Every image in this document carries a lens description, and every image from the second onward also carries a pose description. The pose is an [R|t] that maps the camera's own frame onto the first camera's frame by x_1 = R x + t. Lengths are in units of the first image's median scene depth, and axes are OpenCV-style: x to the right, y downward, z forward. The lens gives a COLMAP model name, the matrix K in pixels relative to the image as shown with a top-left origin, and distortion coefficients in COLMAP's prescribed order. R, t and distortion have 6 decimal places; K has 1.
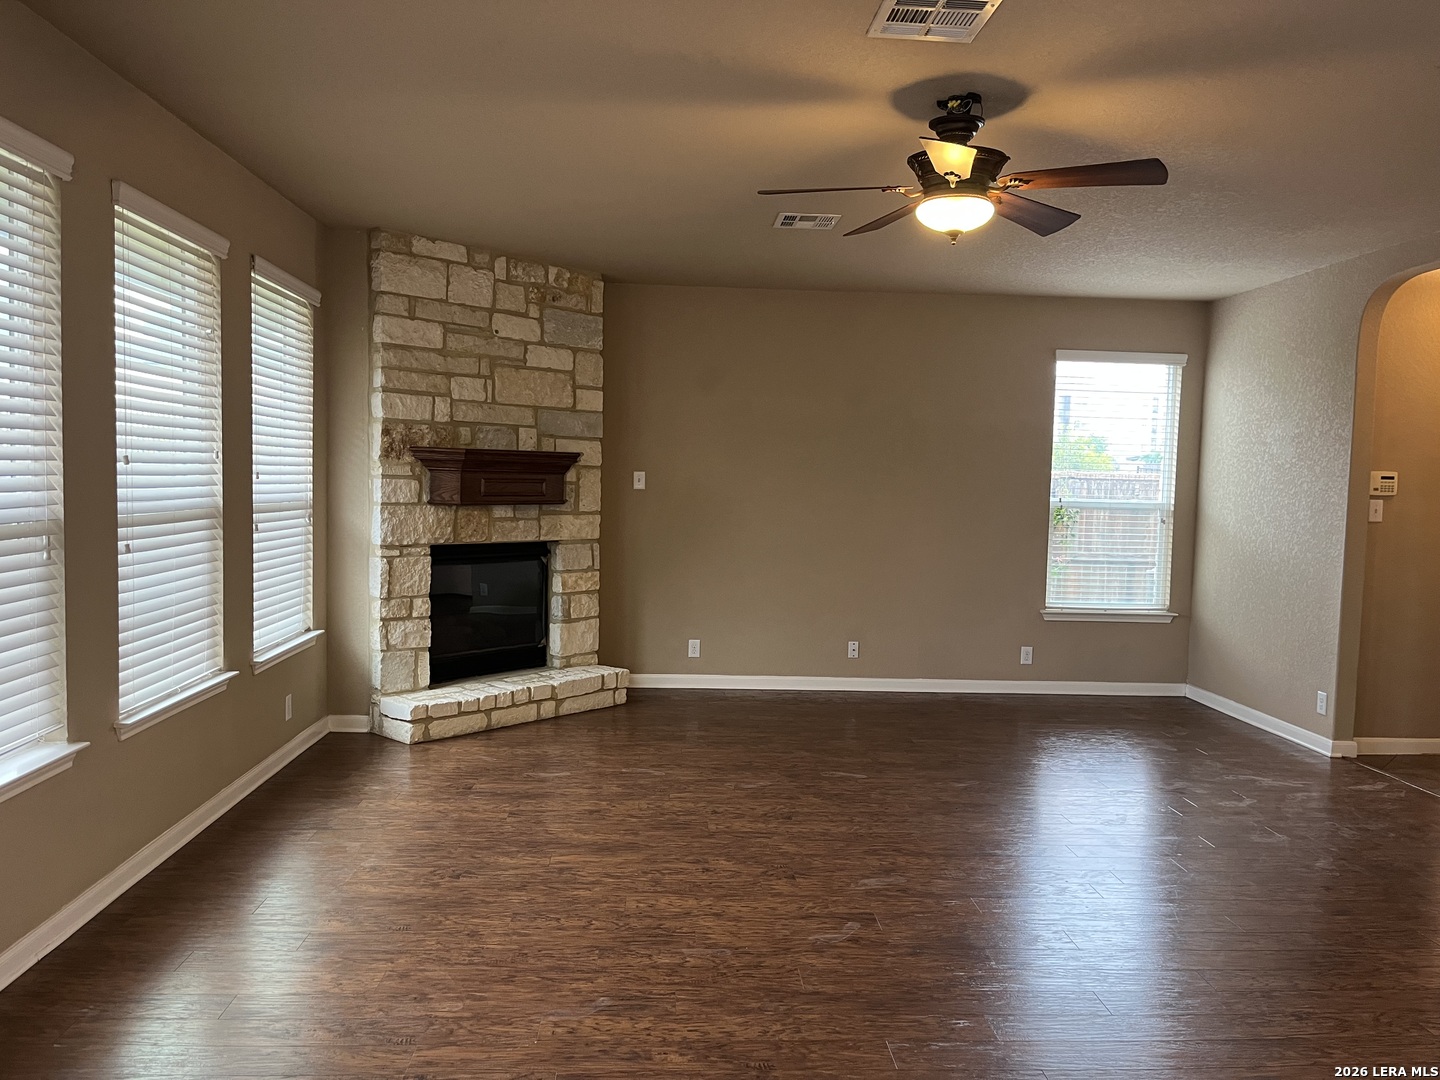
lens RADIAL K [[1097.7, 0, 716.9], [0, 1097.7, 534.4], [0, 0, 1]] dist [0.075608, -0.114032]
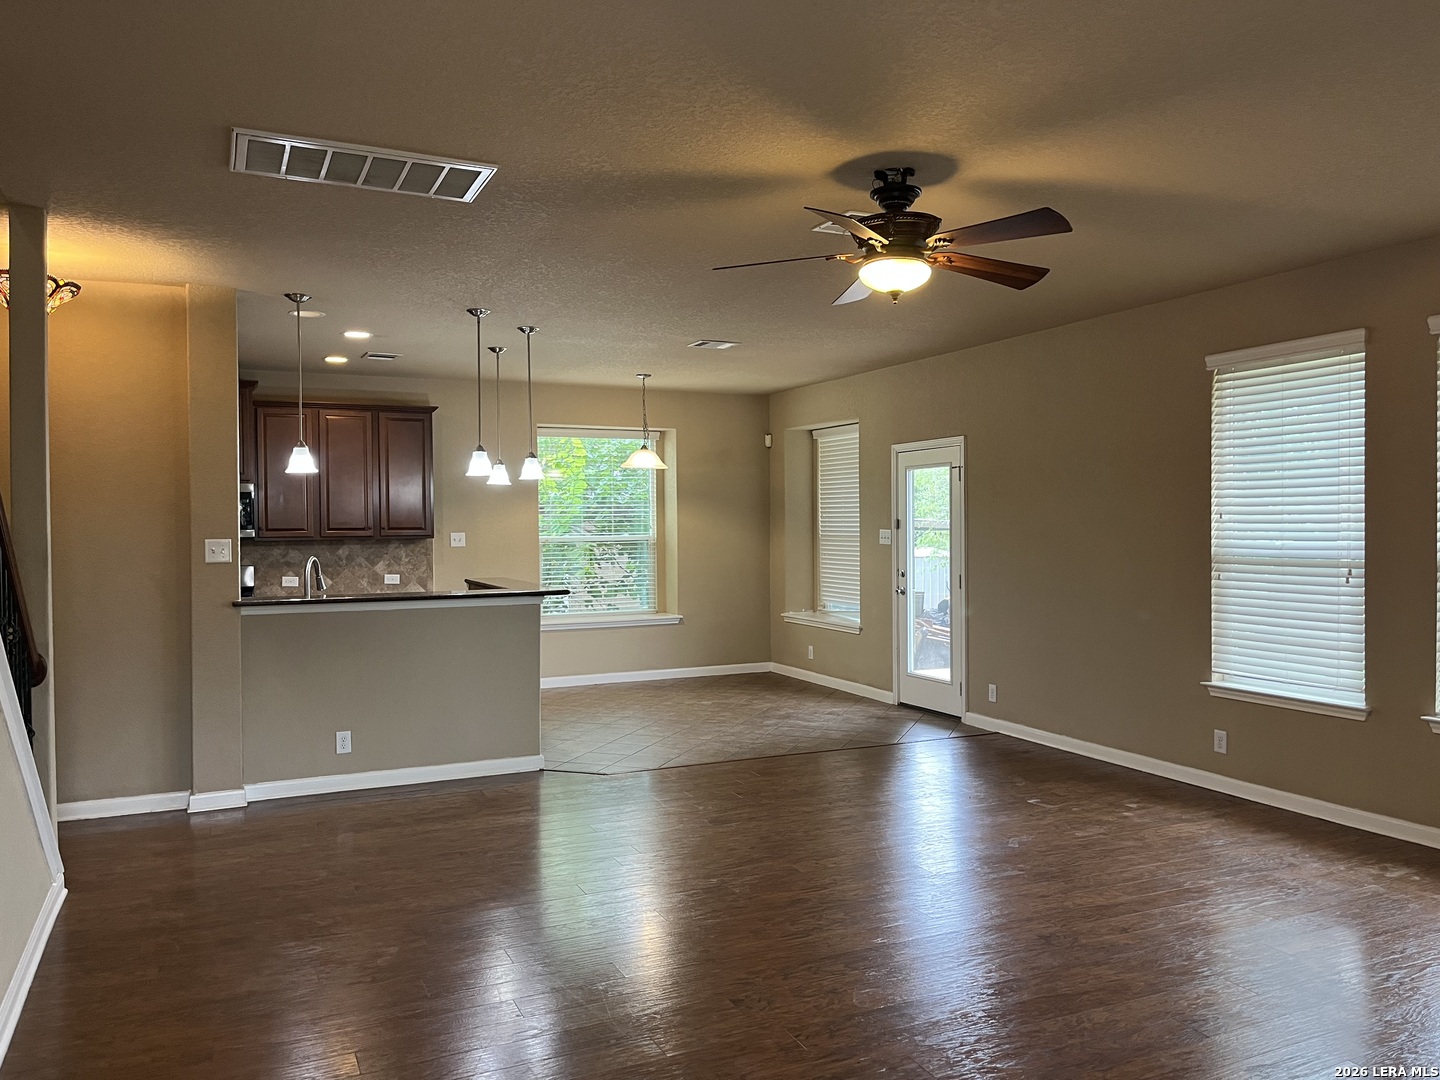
lens RADIAL K [[1074.5, 0, 720.0], [0, 1074.5, 540.0], [0, 0, 1]] dist [0.026537, -0.005404]
pose [[-0.931357, -0.019109, -0.363605, 0.426189], [-0.039664, 0.998004, 0.049149, -0.041839], [0.361939, 0.060197, -0.930256, 1.102867]]
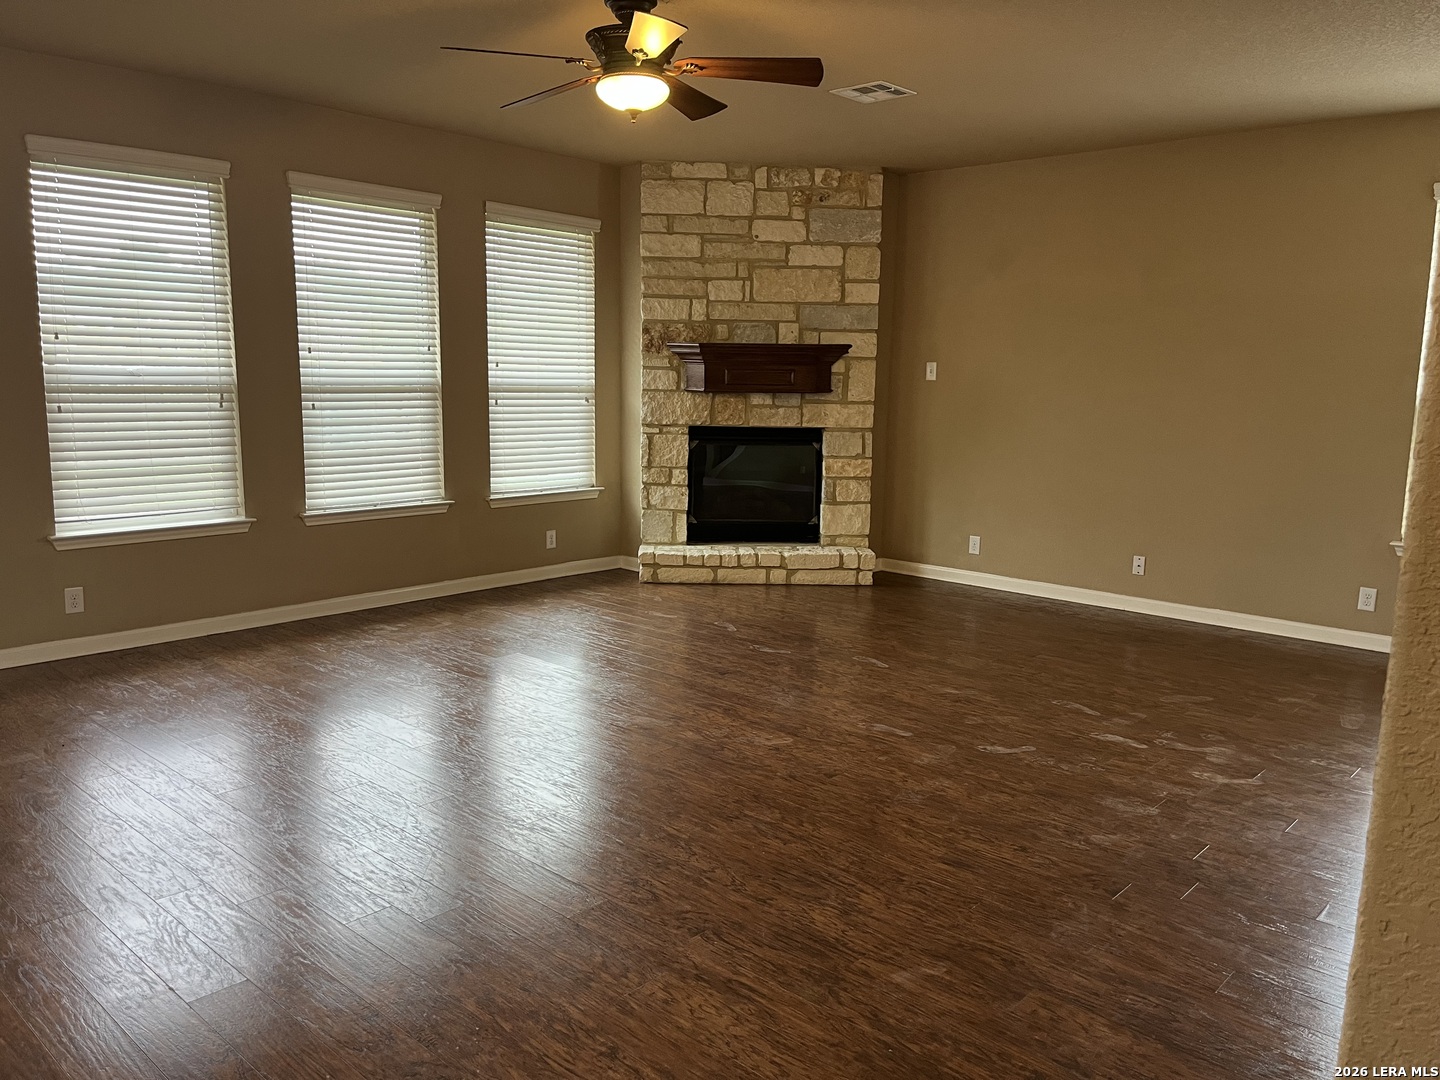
lens RADIAL K [[1097.7, 0, 716.9], [0, 1097.7, 534.4], [0, 0, 1]] dist [0.075608, -0.114032]
pose [[0.697920, 0.095174, -0.709823, 0.604719], [-0.039735, 0.994750, 0.094308, 0.013286], [0.715072, -0.037615, 0.698038, 0.178905]]
